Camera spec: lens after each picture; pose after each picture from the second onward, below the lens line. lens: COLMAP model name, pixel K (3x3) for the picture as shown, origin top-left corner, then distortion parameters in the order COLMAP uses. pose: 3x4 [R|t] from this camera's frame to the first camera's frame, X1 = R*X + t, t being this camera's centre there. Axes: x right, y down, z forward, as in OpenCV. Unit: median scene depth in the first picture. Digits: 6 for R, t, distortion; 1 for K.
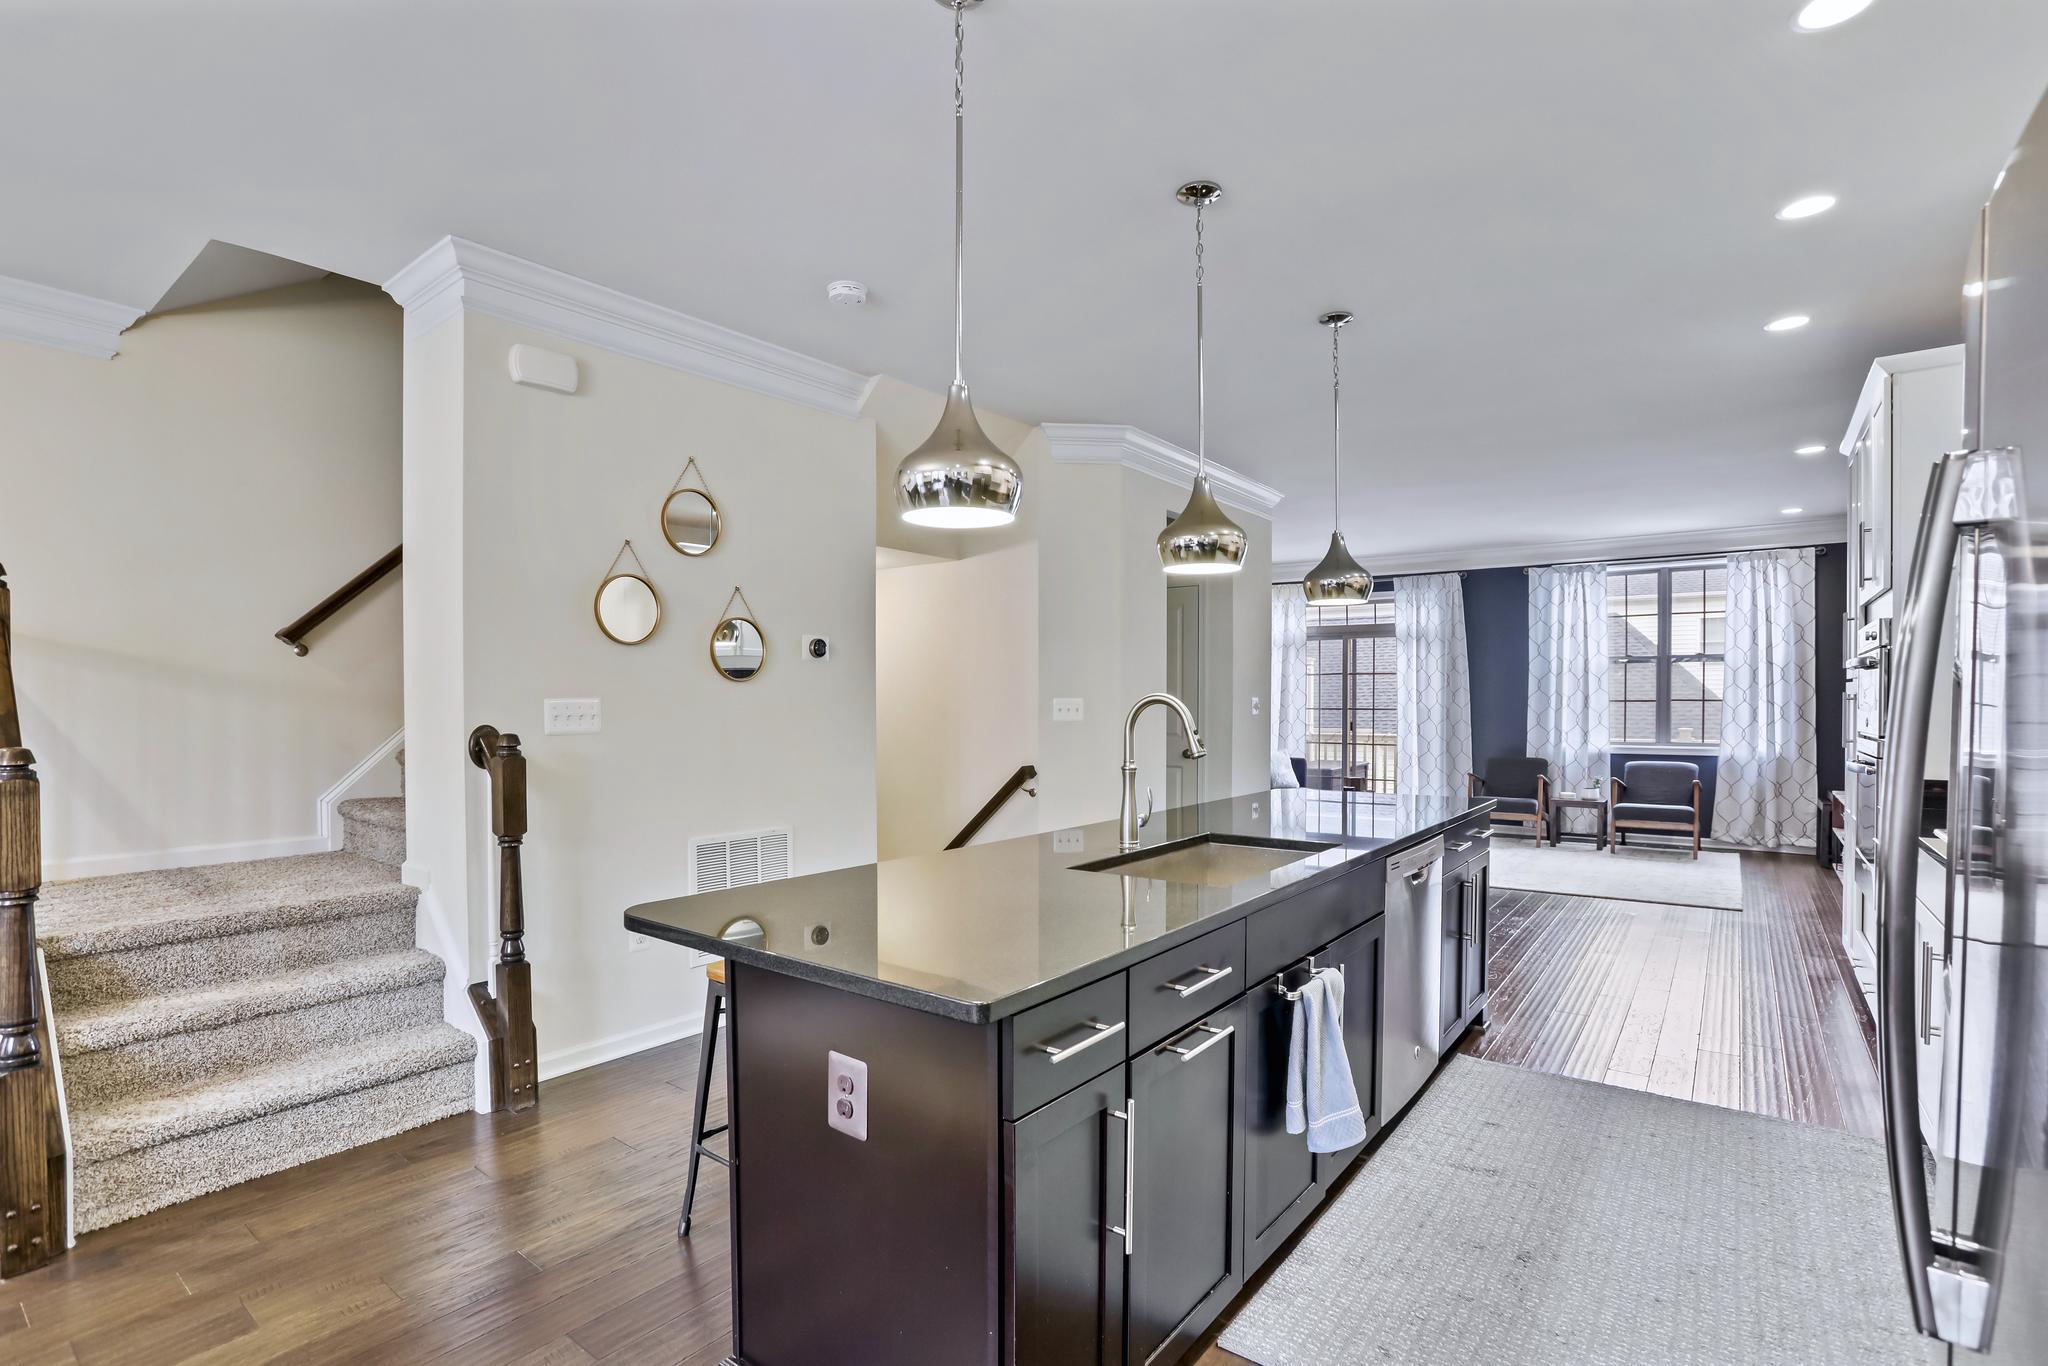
lens RADIAL K [[973.3, 0, 1024.6], [0, 973.3, 720.7], [0, 0, 1]] dist [-0.070036, 0.035989]
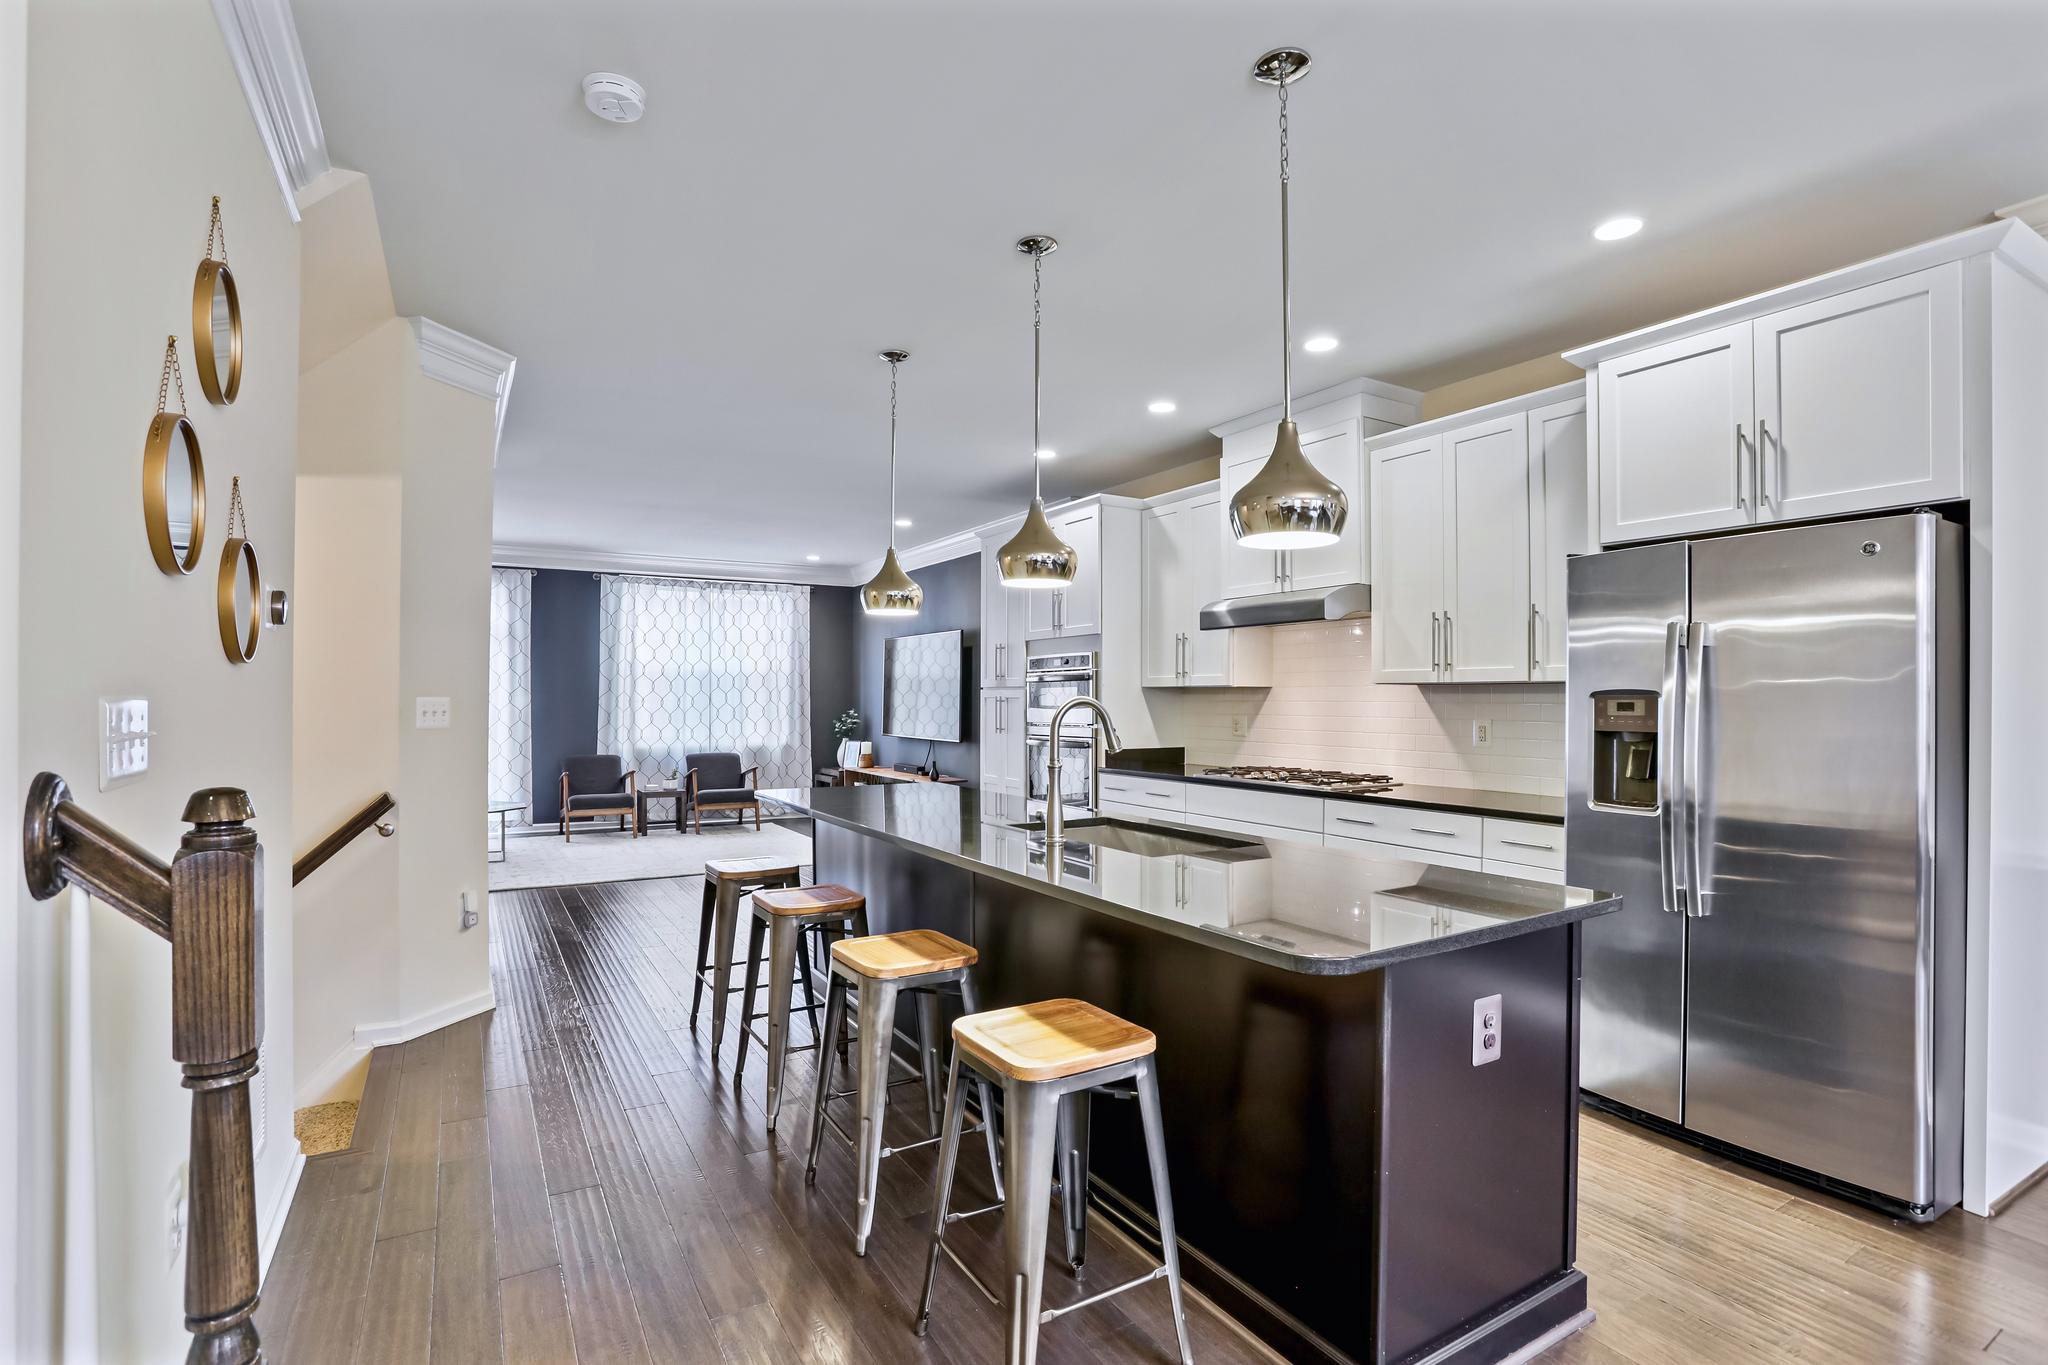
lens RADIAL K [[953.5, 0, 1029.1], [0, 953.5, 678.9], [0, 0, 1]] dist [-0.078388, 0.034063]
pose [[0.373559, 0.022520, 0.927333, -0.272005], [0.017727, 0.999349, -0.031410, -0.004222], [-0.927437, 0.028173, 0.372917, 0.198668]]
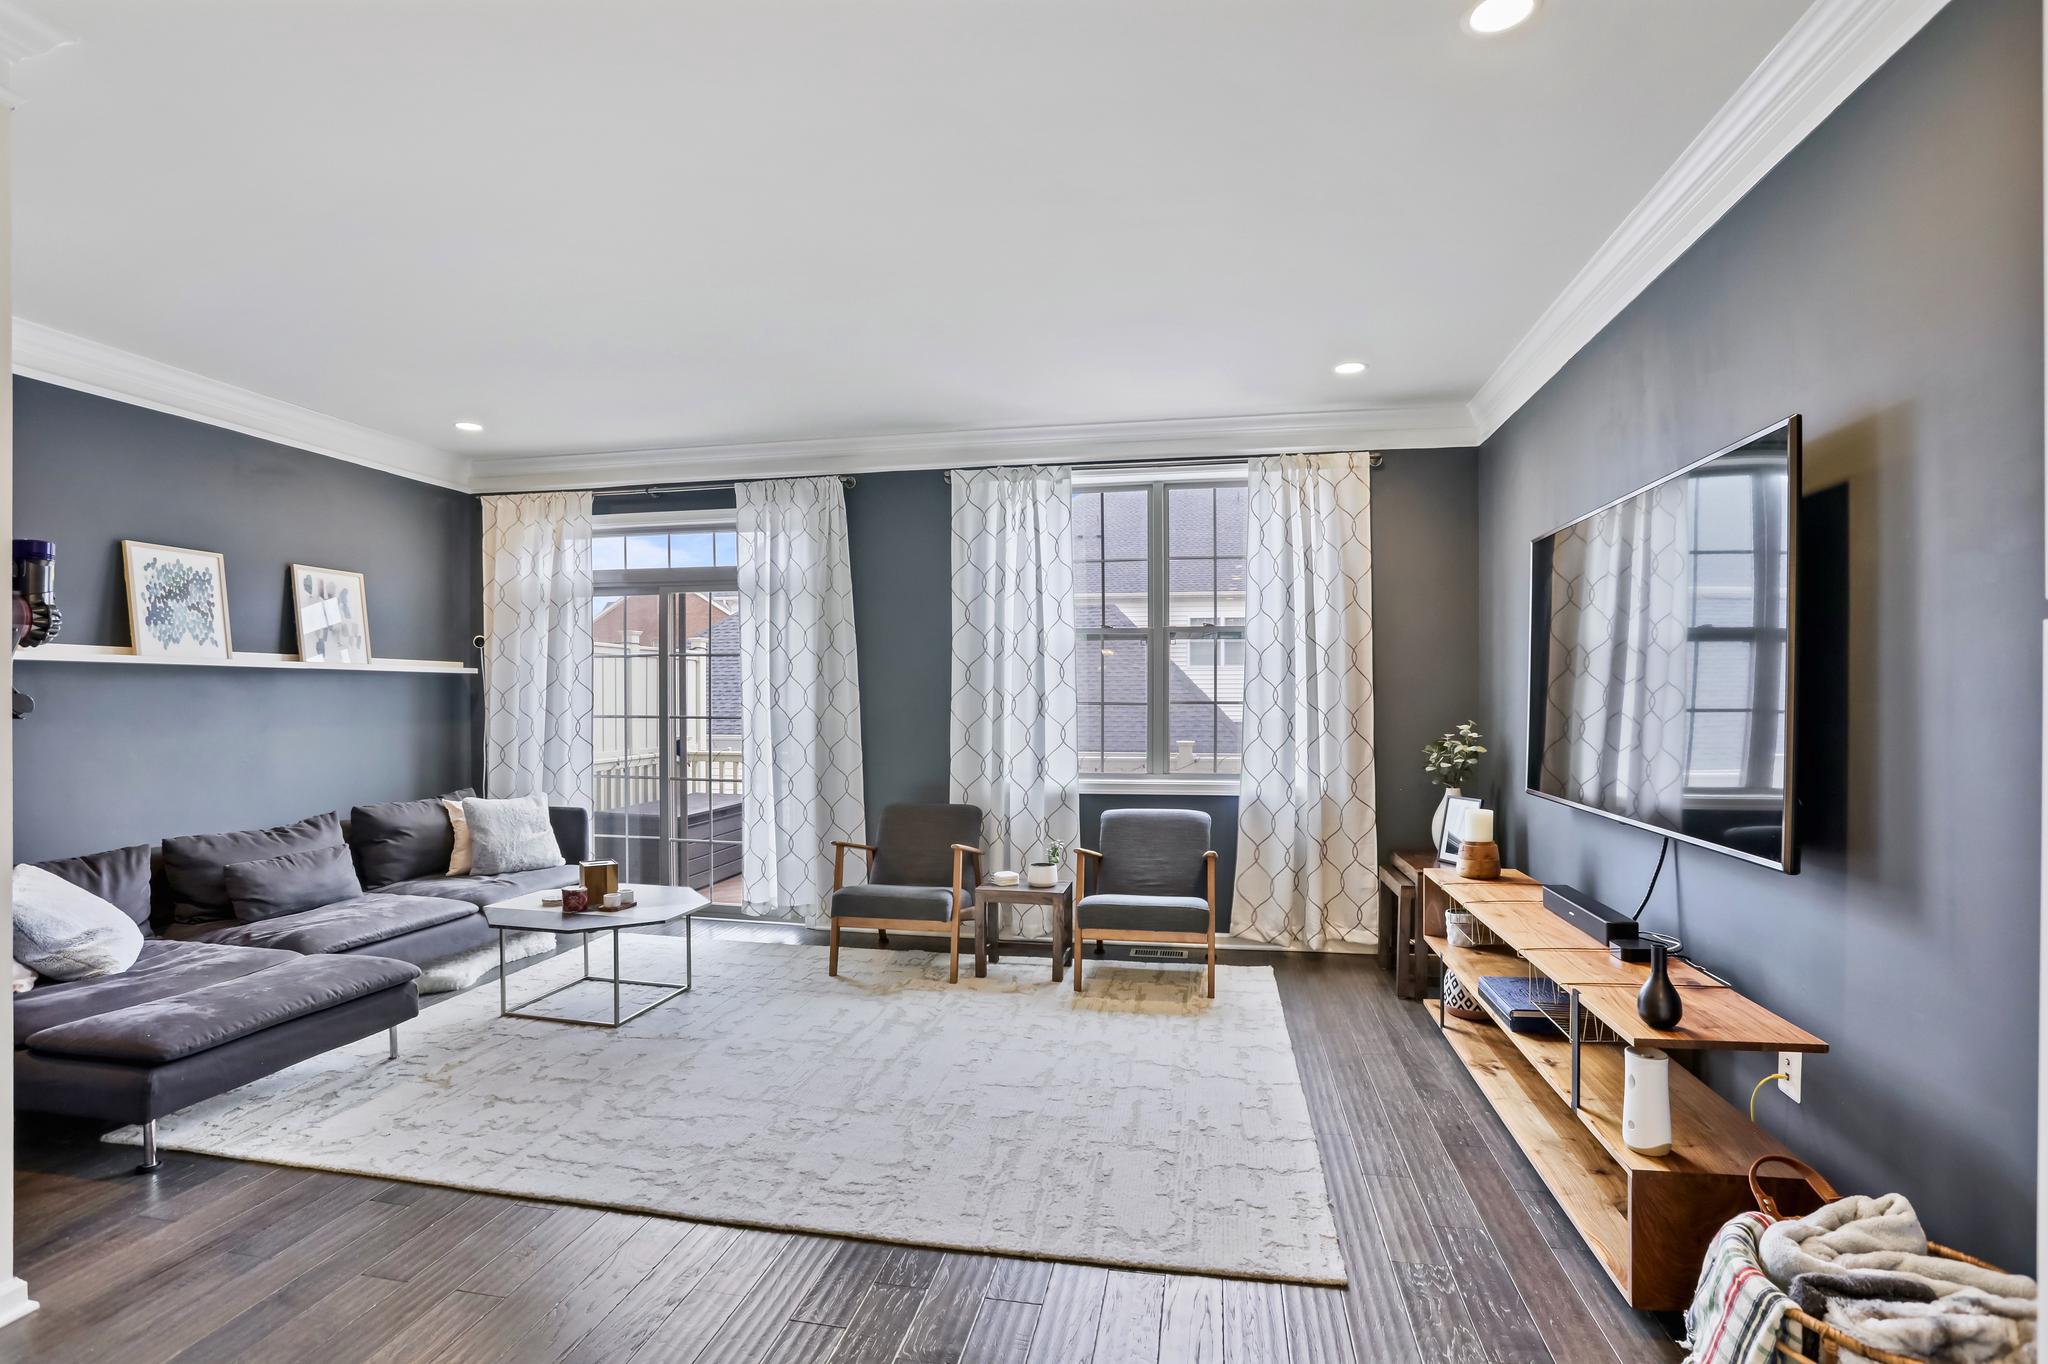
lens RADIAL K [[973.3, 0, 1024.6], [0, 973.3, 719.7], [0, 0, 1]] dist [-0.070036, 0.035989]
pose [[0.899998, -0.002687, 0.435886, 0.342945], [0.007356, 0.999932, -0.009023, -0.006293], [-0.435832, 0.011327, 0.899957, 0.504658]]
